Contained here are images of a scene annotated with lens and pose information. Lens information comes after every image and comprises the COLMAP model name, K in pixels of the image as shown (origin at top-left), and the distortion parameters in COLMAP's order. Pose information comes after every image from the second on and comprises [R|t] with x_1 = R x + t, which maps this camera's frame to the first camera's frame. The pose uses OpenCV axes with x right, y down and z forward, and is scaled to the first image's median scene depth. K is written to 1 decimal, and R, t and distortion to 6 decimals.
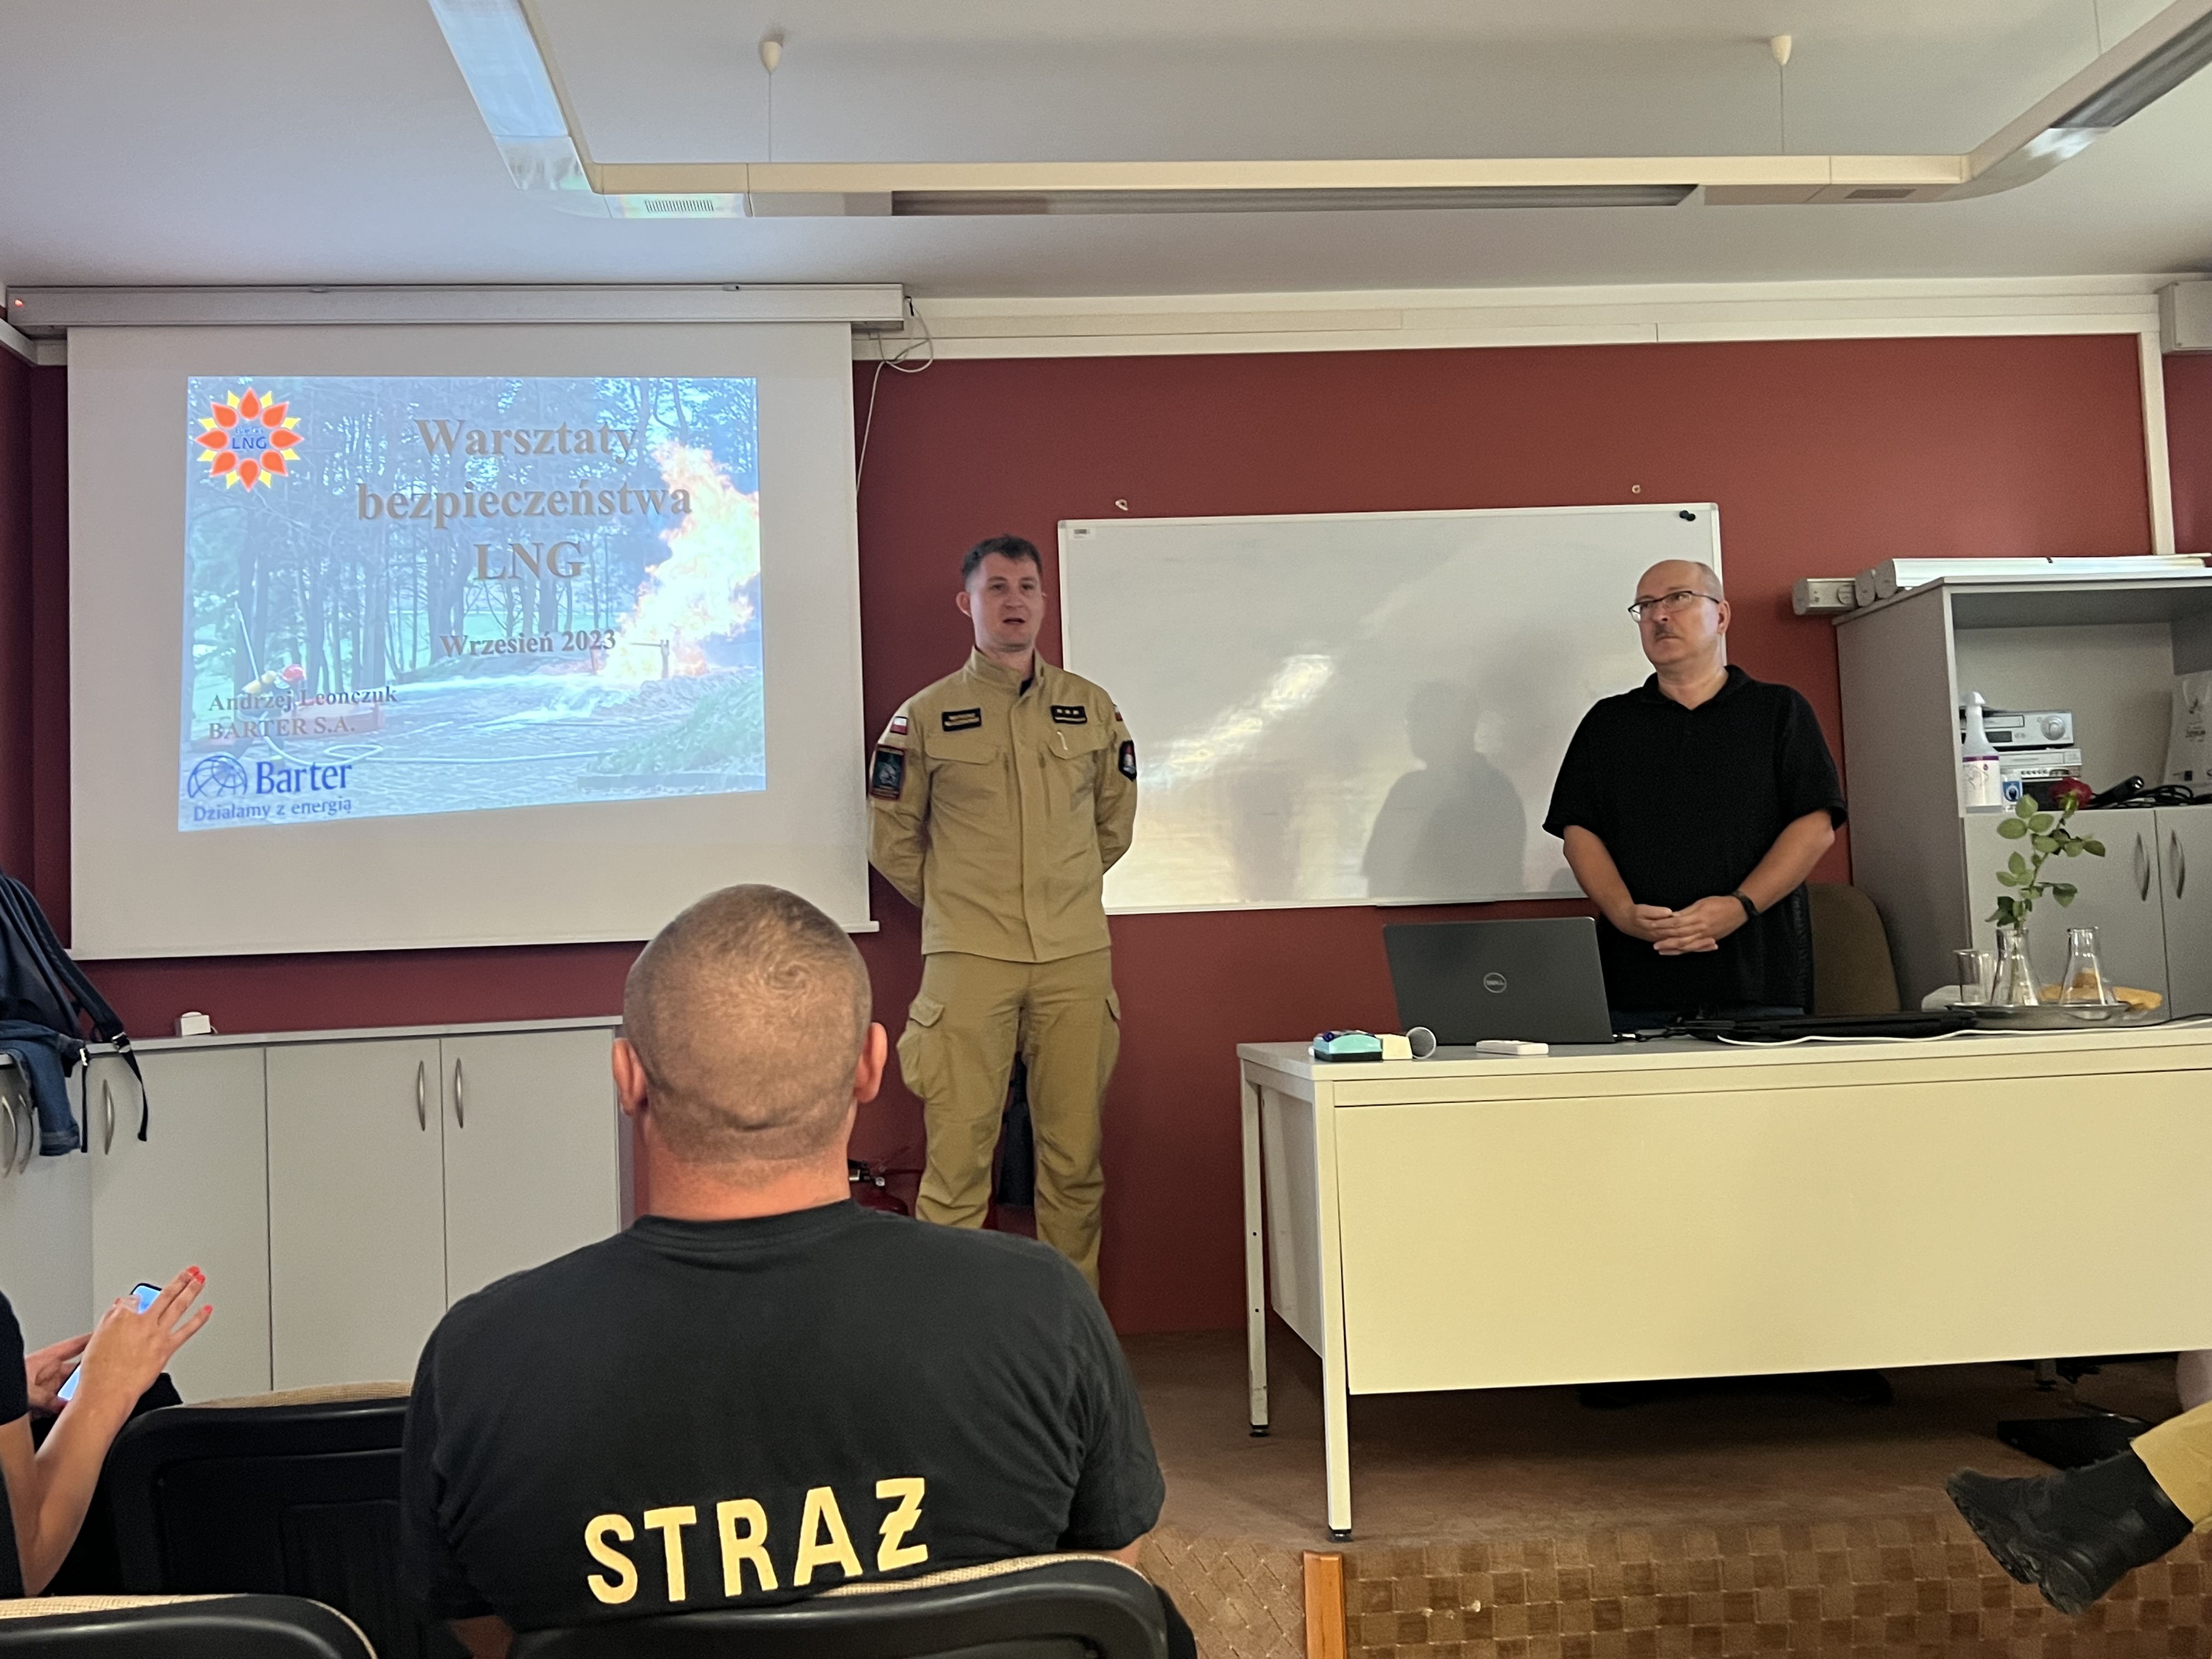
lens RADIAL K [[2102.4, 0, 1105.0], [0, 2102.4, 795.1], [0, 0, 1]] dist [0.069533, -0.161144]
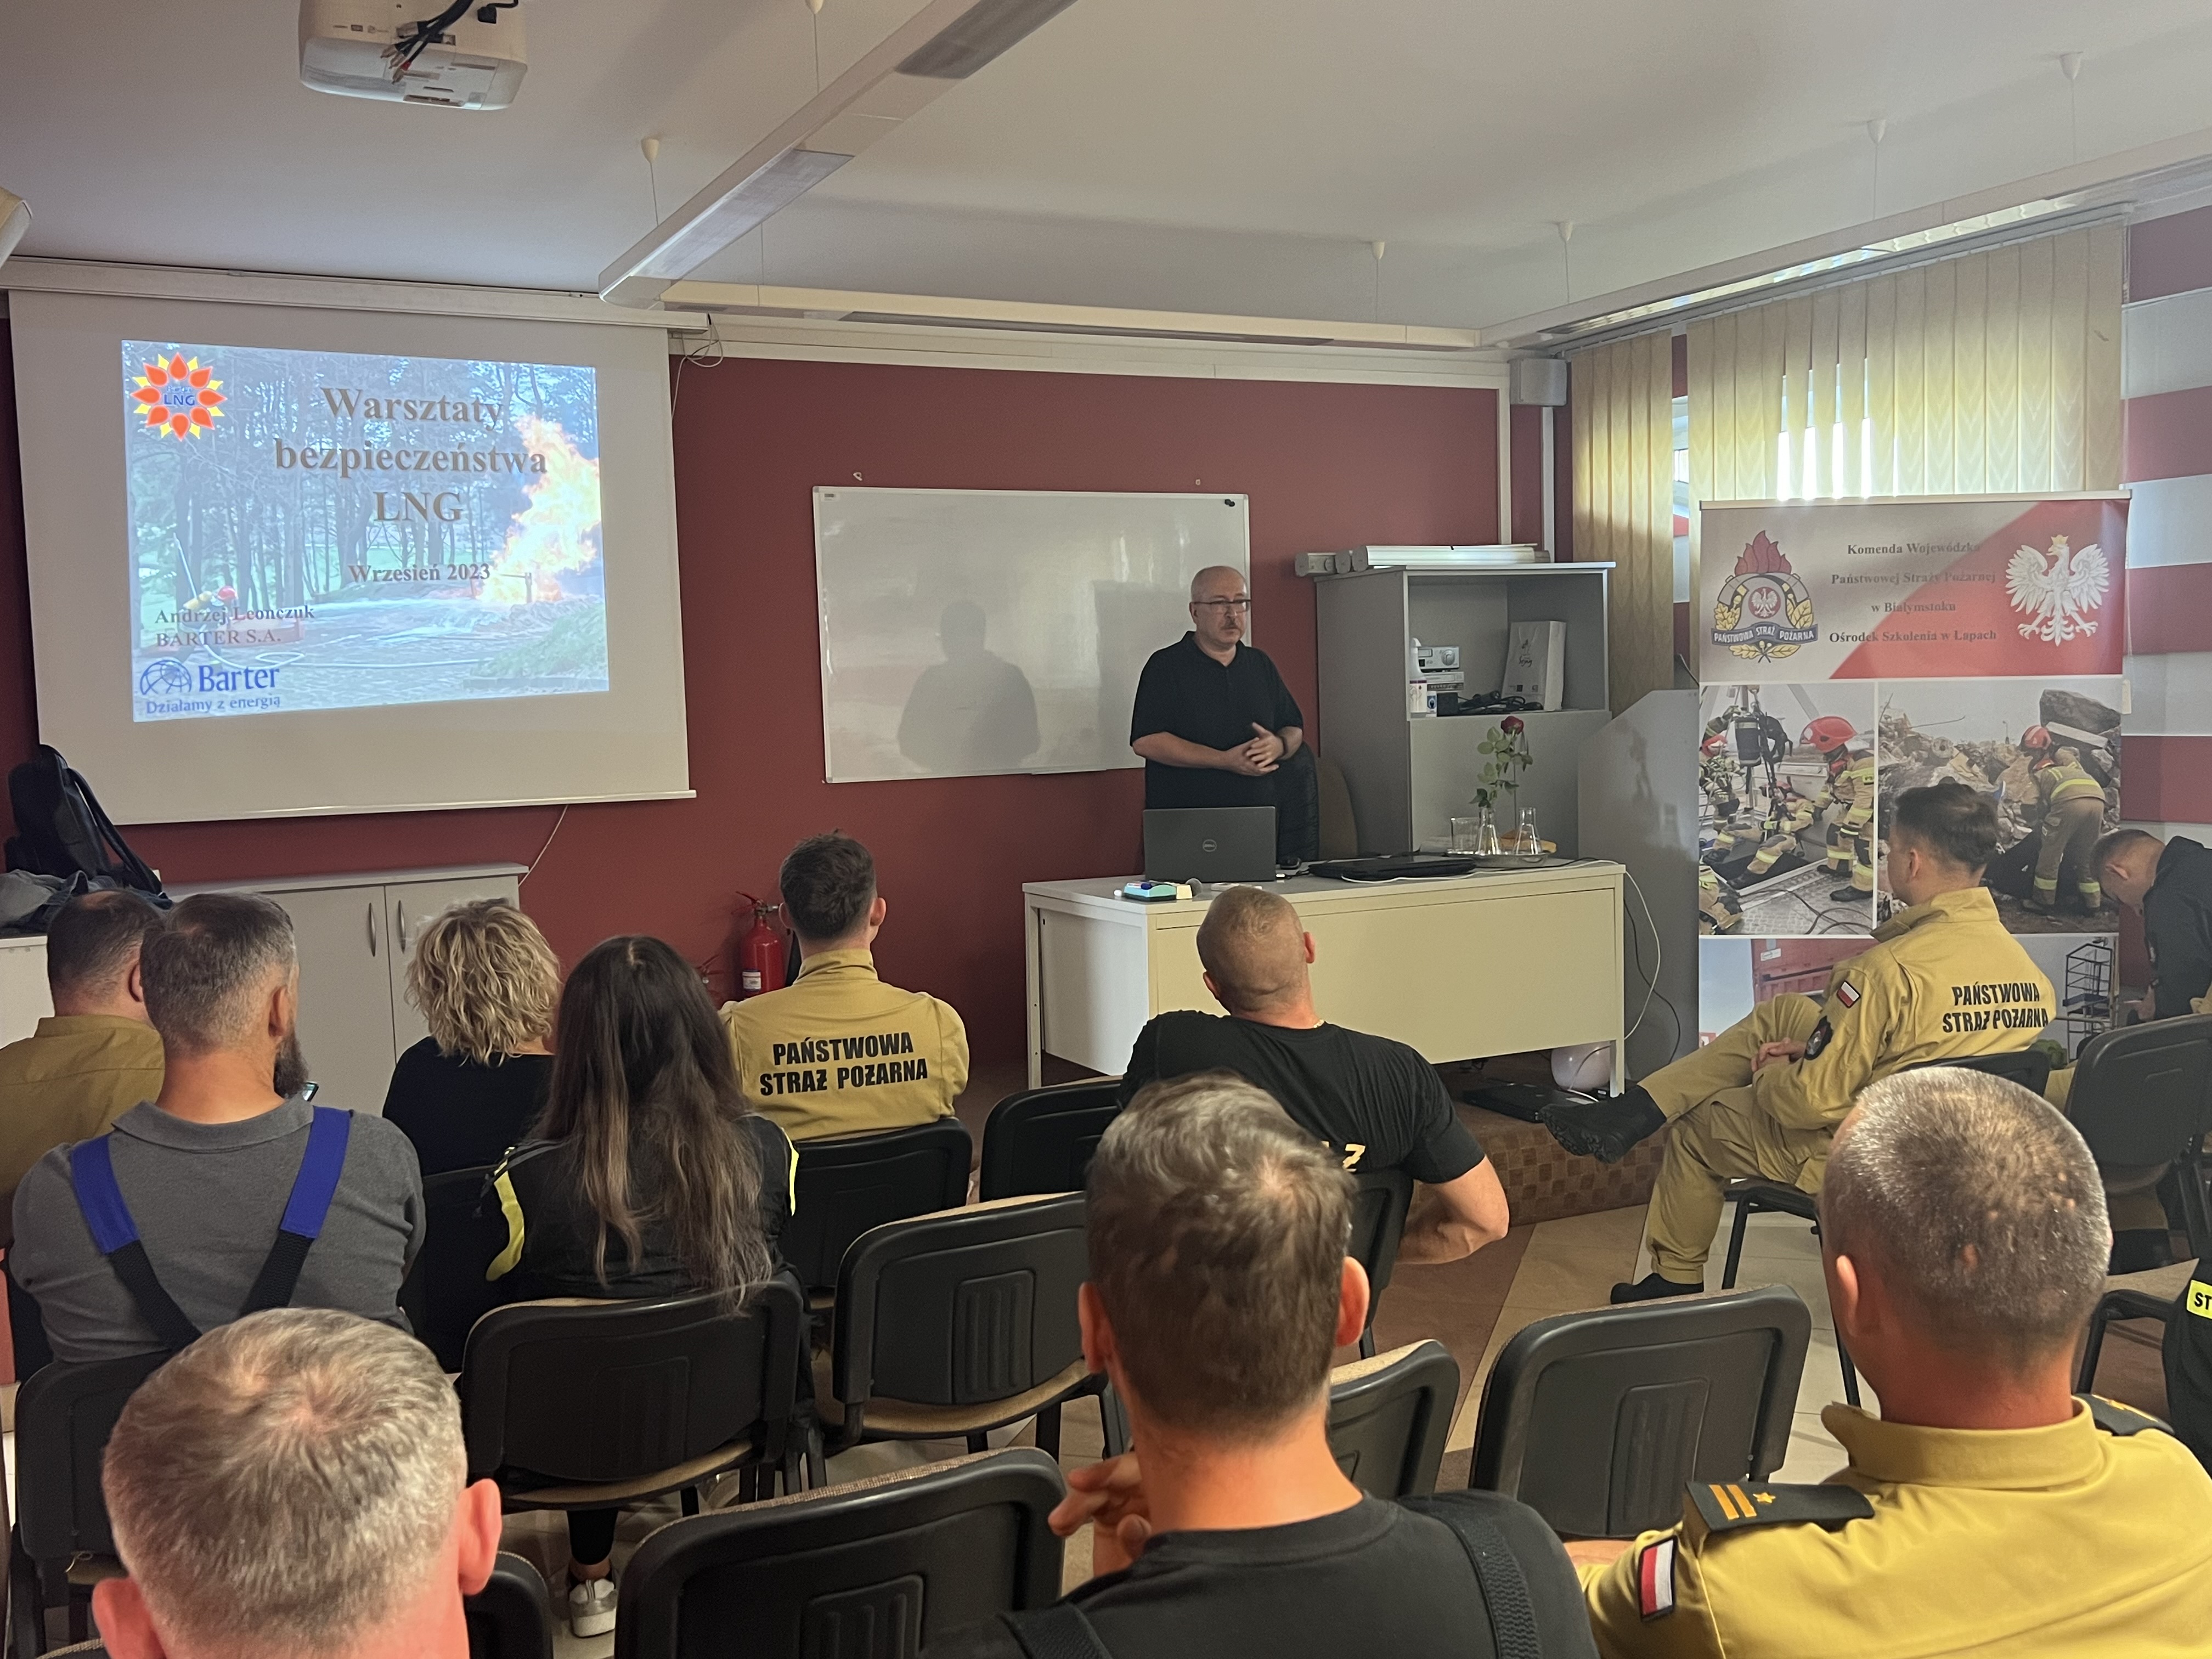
lens RADIAL K [[1998.5, 0, 1106.0], [0, 1998.5, 829.5], [0, 0, 1]] dist [-0.001321, -0.085598]
pose [[0.926681, -0.015165, 0.375543, -0.343096], [-0.033628, 0.991833, 0.123032, -0.080274], [-0.374341, -0.126641, 0.918603, -0.270650]]
